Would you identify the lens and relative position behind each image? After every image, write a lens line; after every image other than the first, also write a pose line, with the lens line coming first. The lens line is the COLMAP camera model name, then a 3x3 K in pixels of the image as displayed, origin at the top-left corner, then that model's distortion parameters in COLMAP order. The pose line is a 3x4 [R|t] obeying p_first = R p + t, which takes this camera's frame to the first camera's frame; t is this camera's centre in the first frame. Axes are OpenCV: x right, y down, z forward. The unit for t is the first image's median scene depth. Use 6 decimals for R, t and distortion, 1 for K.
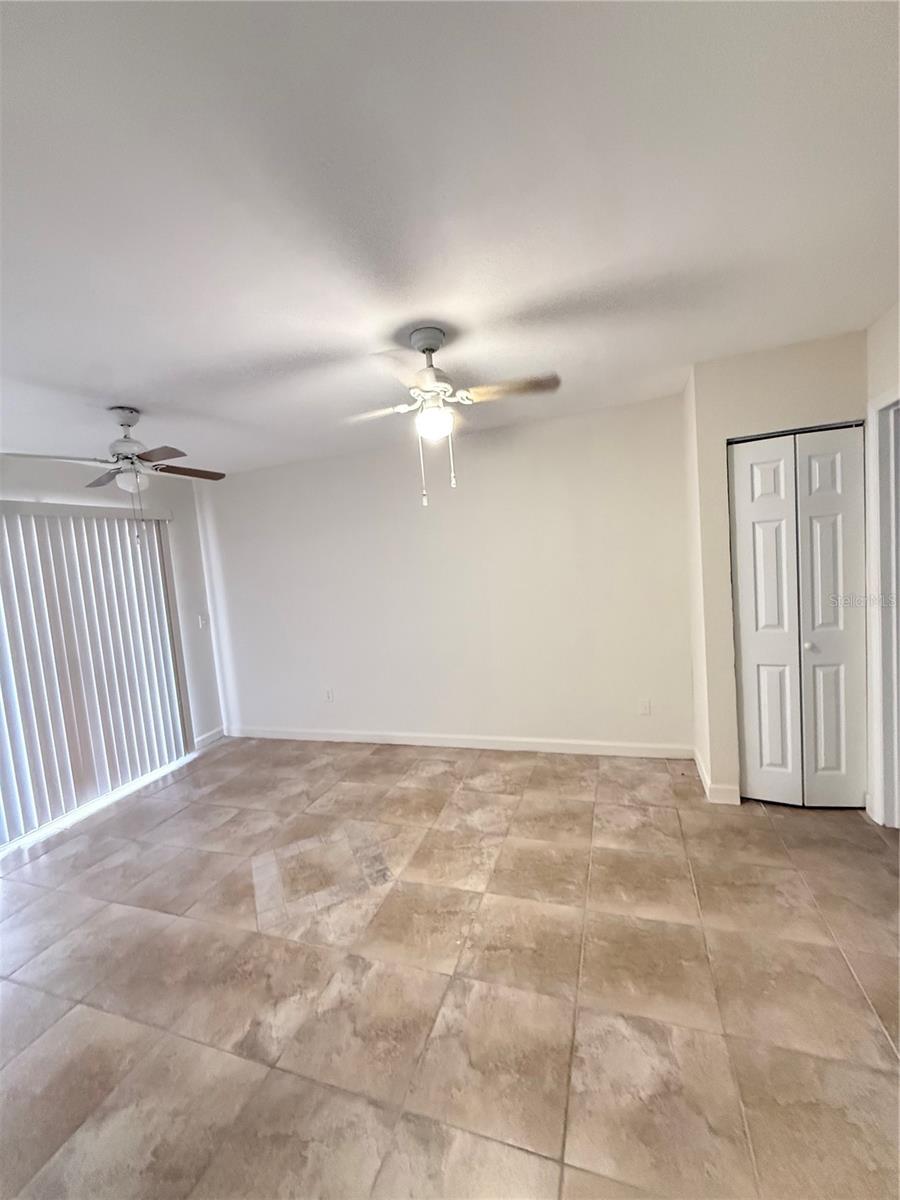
lens RADIAL K [[478.8, 0, 450.4], [0, 478.8, 595.5], [0, 0, 1]] dist [-0.003822, 0.000182]
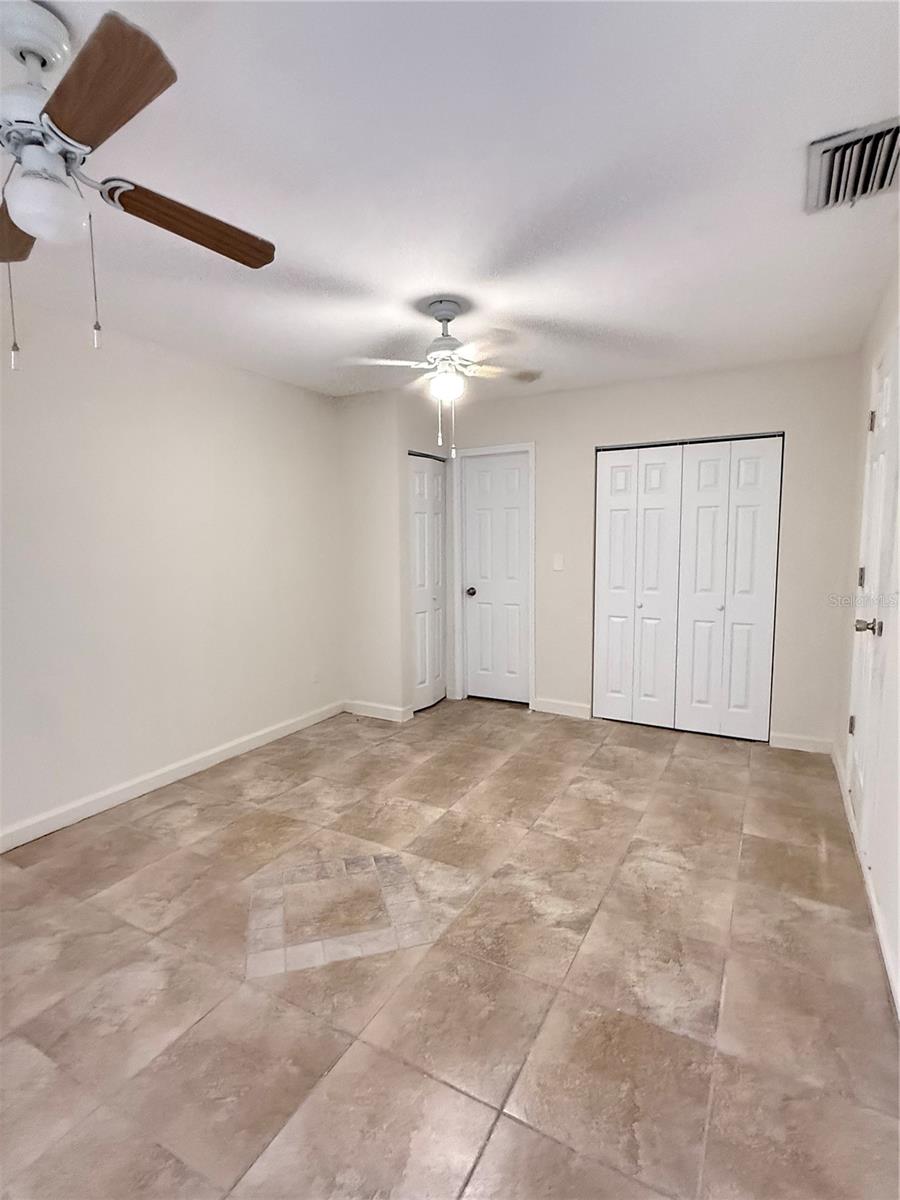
lens RADIAL K [[588.8, 0, 450.6], [0, 588.8, 601.1], [0, 0, 1]] dist [-0.004740, 0.000039]
pose [[0.173439, -0.026022, 0.984501, -1.176963], [0.073354, 0.997215, 0.013436, 0.104368], [-0.982109, 0.069887, 0.174864, 0.658936]]
